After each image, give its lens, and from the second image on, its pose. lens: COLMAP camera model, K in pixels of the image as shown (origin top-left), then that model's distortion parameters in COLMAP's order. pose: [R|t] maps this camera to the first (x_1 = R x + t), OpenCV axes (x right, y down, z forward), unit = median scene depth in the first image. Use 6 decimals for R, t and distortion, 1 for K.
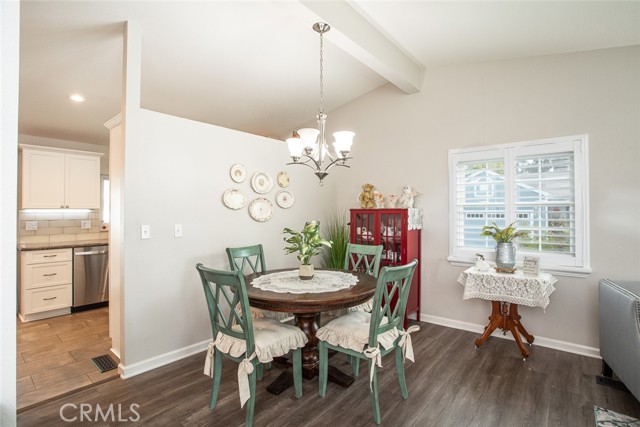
lens RADIAL K [[317.0, 0, 319.0], [0, 317.0, 208.5], [0, 0, 1]] dist [-0.070571, 0.031896]
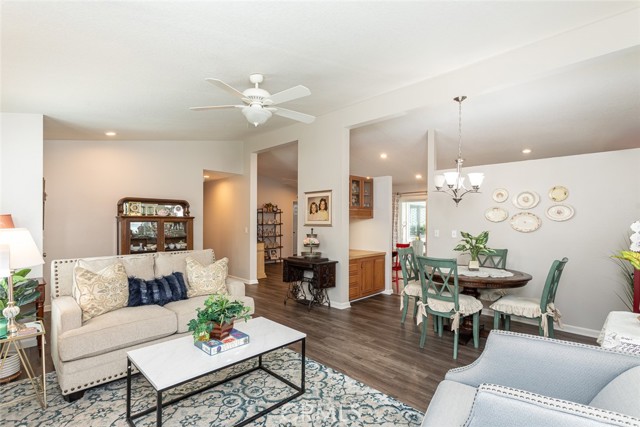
lens RADIAL K [[312.8, 0, 320.0], [0, 312.8, 213.5], [0, 0, 1]] dist [-0.048614, 0.029768]
pose [[-0.103839, -0.018659, -0.994419, 1.361731], [0.000245, 0.999824, -0.018786, -0.009079], [0.994594, -0.002195, -0.103816, 0.427437]]
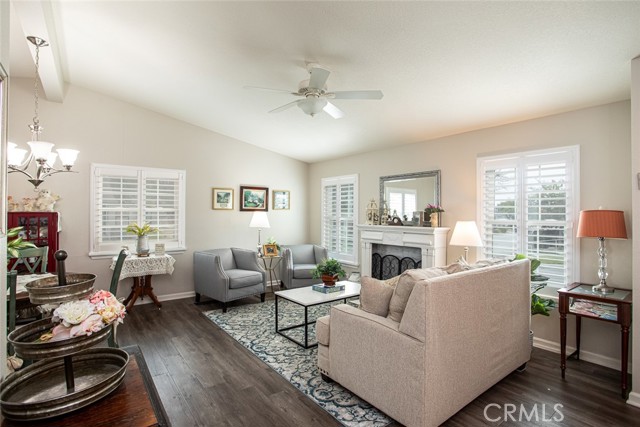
lens RADIAL K [[317.0, 0, 319.0], [0, 317.0, 208.5], [0, 0, 1]] dist [-0.070571, 0.031896]
pose [[0.234728, 0.017150, 0.971910, -0.668201], [-0.010542, 0.999830, -0.015097, -0.007576], [-0.972004, -0.006702, 0.234869, -0.161979]]
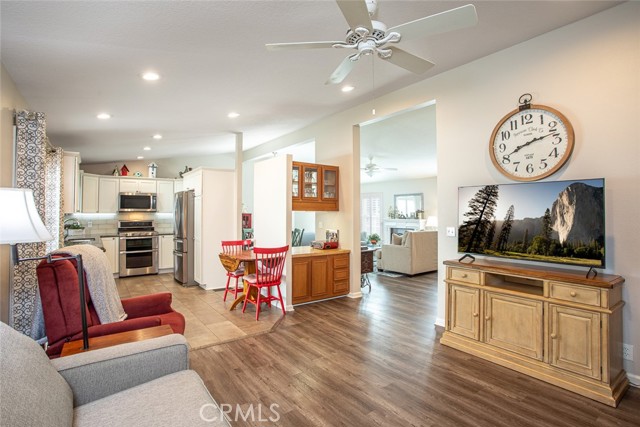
lens RADIAL K [[317.0, 0, 319.0], [0, 317.0, 208.5], [0, 0, 1]] dist [-0.070571, 0.031896]
pose [[0.249852, 0.014278, 0.968179, -2.904907], [-0.006753, 0.999893, -0.013003, -0.010966], [-0.968261, -0.003289, 0.249921, -0.142540]]
